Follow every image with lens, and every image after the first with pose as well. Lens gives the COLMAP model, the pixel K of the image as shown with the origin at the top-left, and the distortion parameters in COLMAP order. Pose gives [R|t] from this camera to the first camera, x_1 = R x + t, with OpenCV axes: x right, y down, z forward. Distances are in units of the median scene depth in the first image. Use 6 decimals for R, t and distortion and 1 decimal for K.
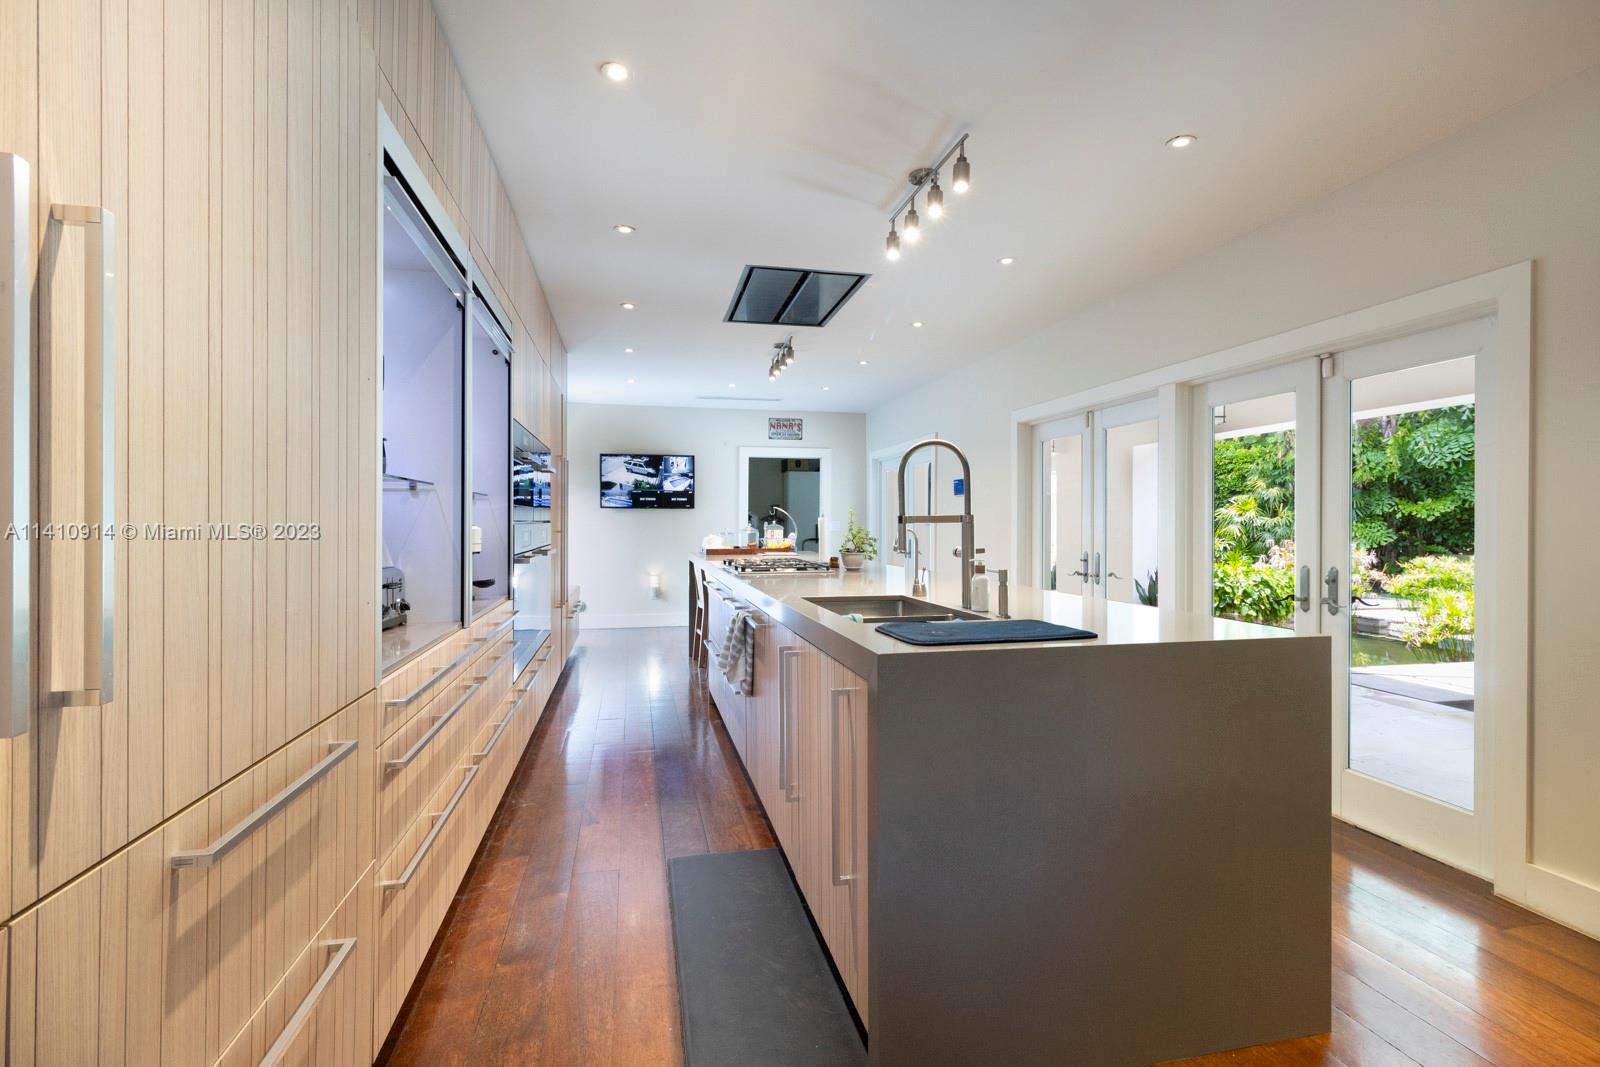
lens RADIAL K [[743.5, 0, 793.5], [0, 743.5, 524.4], [0, 0, 1]] dist [0.001441, 0.000088]
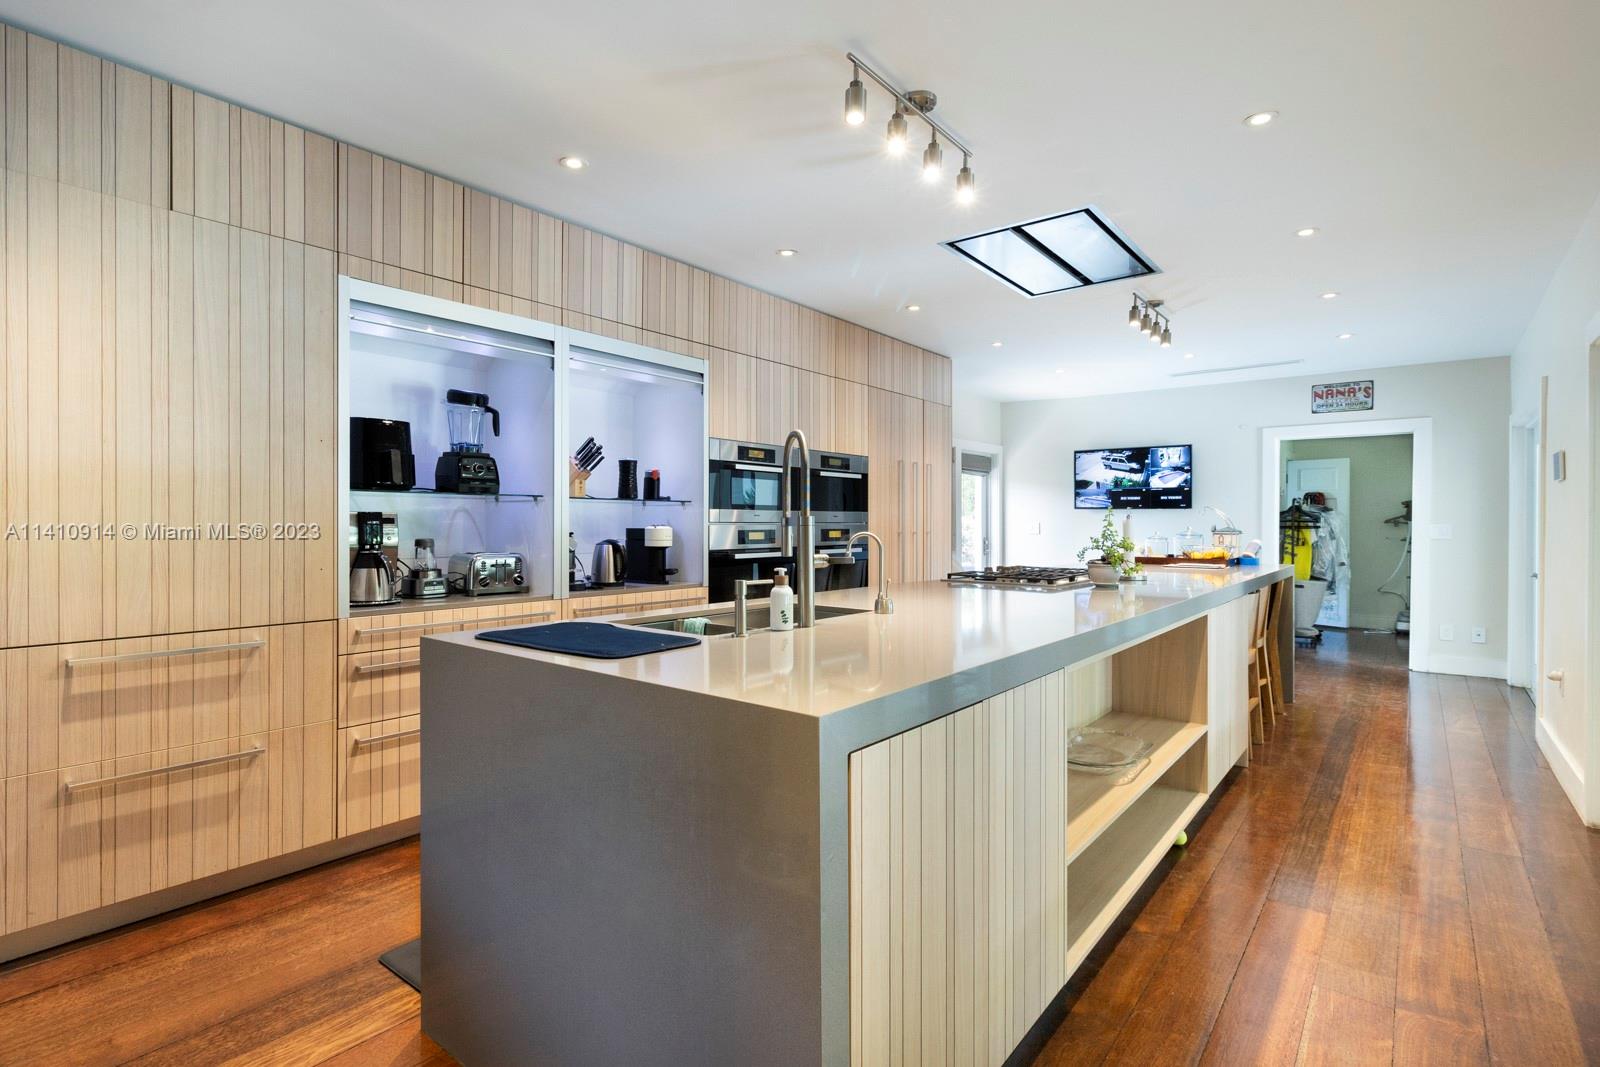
lens RADIAL K [[743.5, 0, 792.7], [0, 743.5, 527.2], [0, 0, 1]] dist [0.001441, 0.000088]
pose [[0.611863, 0.008657, -0.790916, 0.257873], [-0.007048, 0.999960, 0.005492, -0.001591], [0.790932, 0.002215, 0.611900, 0.140809]]
